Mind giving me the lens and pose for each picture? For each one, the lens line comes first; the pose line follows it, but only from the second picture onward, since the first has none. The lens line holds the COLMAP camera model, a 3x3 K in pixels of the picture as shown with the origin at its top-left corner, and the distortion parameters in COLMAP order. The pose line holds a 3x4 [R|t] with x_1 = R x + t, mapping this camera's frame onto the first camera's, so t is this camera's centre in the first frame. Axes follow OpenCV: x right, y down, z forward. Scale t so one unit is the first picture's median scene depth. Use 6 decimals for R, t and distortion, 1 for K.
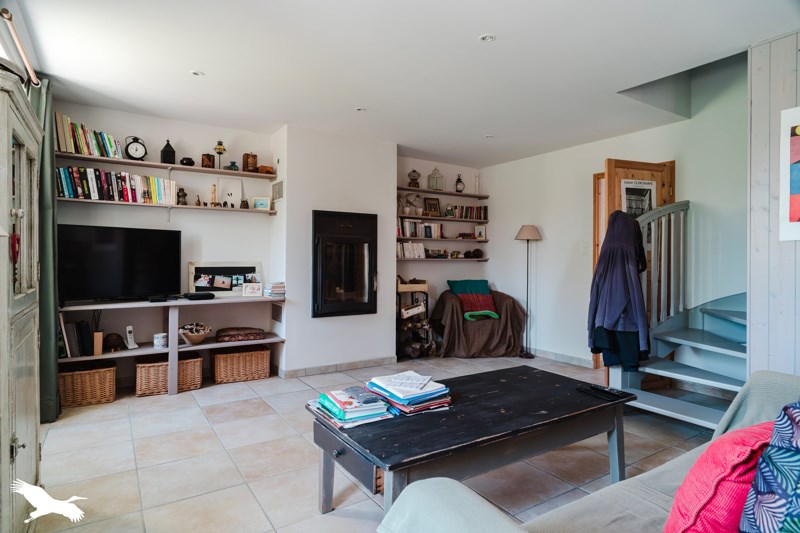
lens RADIAL K [[457.3, 0, 401.5], [0, 457.3, 260.5], [0, 0, 1]] dist [-0.002497, -0.000295]
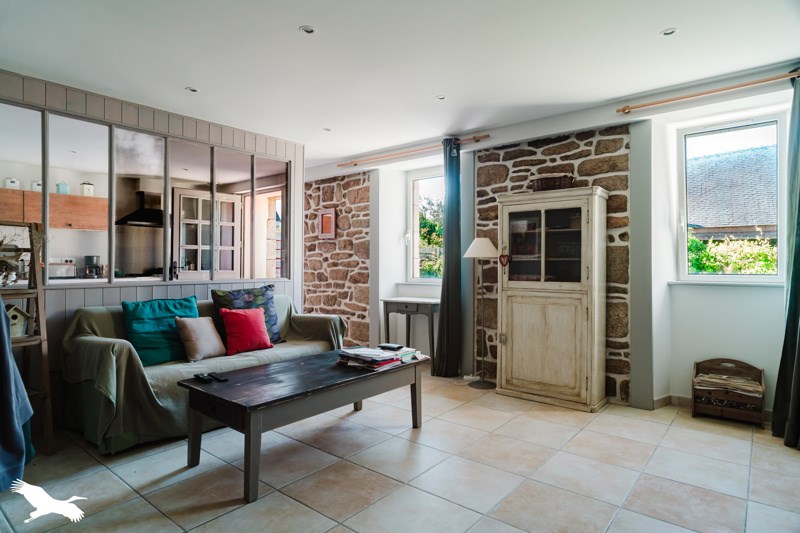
lens RADIAL K [[457.3, 0, 401.5], [0, 457.3, 260.5], [0, 0, 1]] dist [-0.002497, -0.000295]
pose [[-0.952875, -0.008448, -0.303244, 0.257254], [-0.007873, 0.999964, -0.003117, -0.008991], [0.303260, -0.000583, -0.952908, 1.761820]]
